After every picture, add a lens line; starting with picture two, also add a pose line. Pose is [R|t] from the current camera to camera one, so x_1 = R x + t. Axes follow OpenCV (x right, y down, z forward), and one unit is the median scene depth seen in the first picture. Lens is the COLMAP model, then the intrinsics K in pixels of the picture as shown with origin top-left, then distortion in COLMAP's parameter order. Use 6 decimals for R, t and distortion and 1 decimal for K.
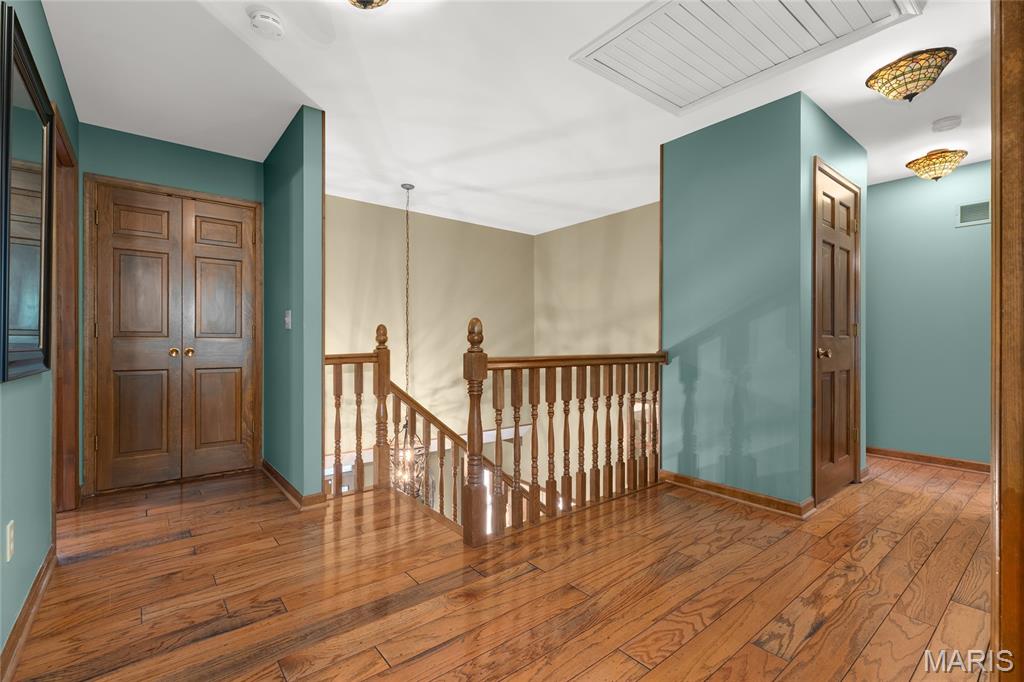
lens RADIAL K [[461.6, 0, 513.6], [0, 461.6, 341.0], [0, 0, 1]] dist [0.002876, 0.000666]
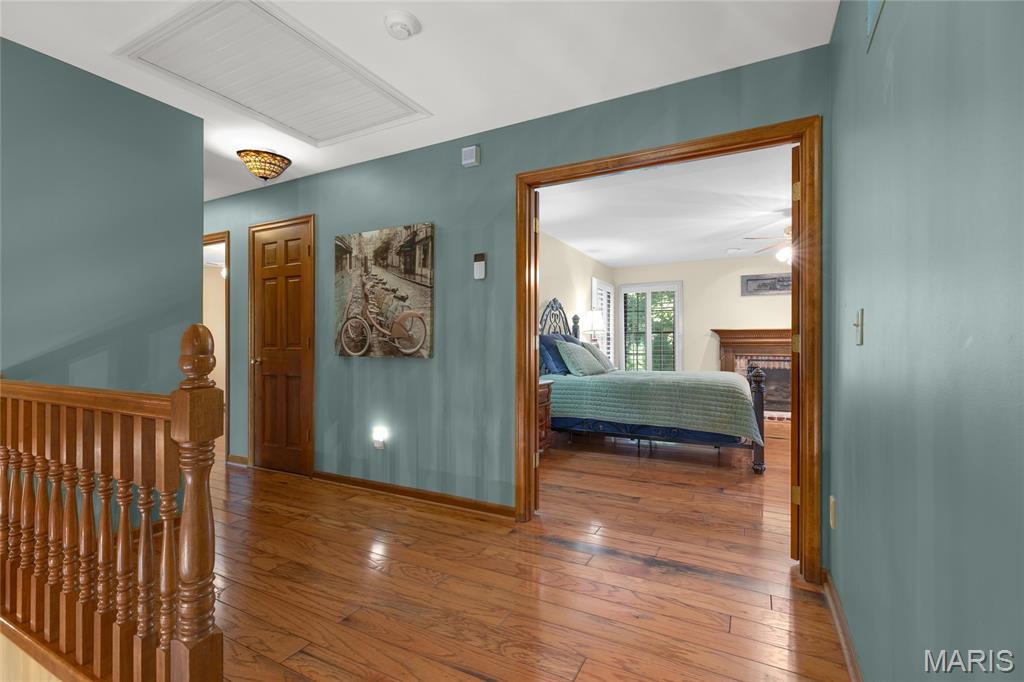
lens RADIAL K [[461.6, 0, 511.6], [0, 461.6, 344.2], [0, 0, 1]] dist [0.002876, 0.000666]
pose [[-0.404477, 0.006332, 0.914526, -0.850710], [0.000640, 0.999978, -0.006641, -0.020261], [-0.914548, -0.002101, -0.404472, 1.042288]]
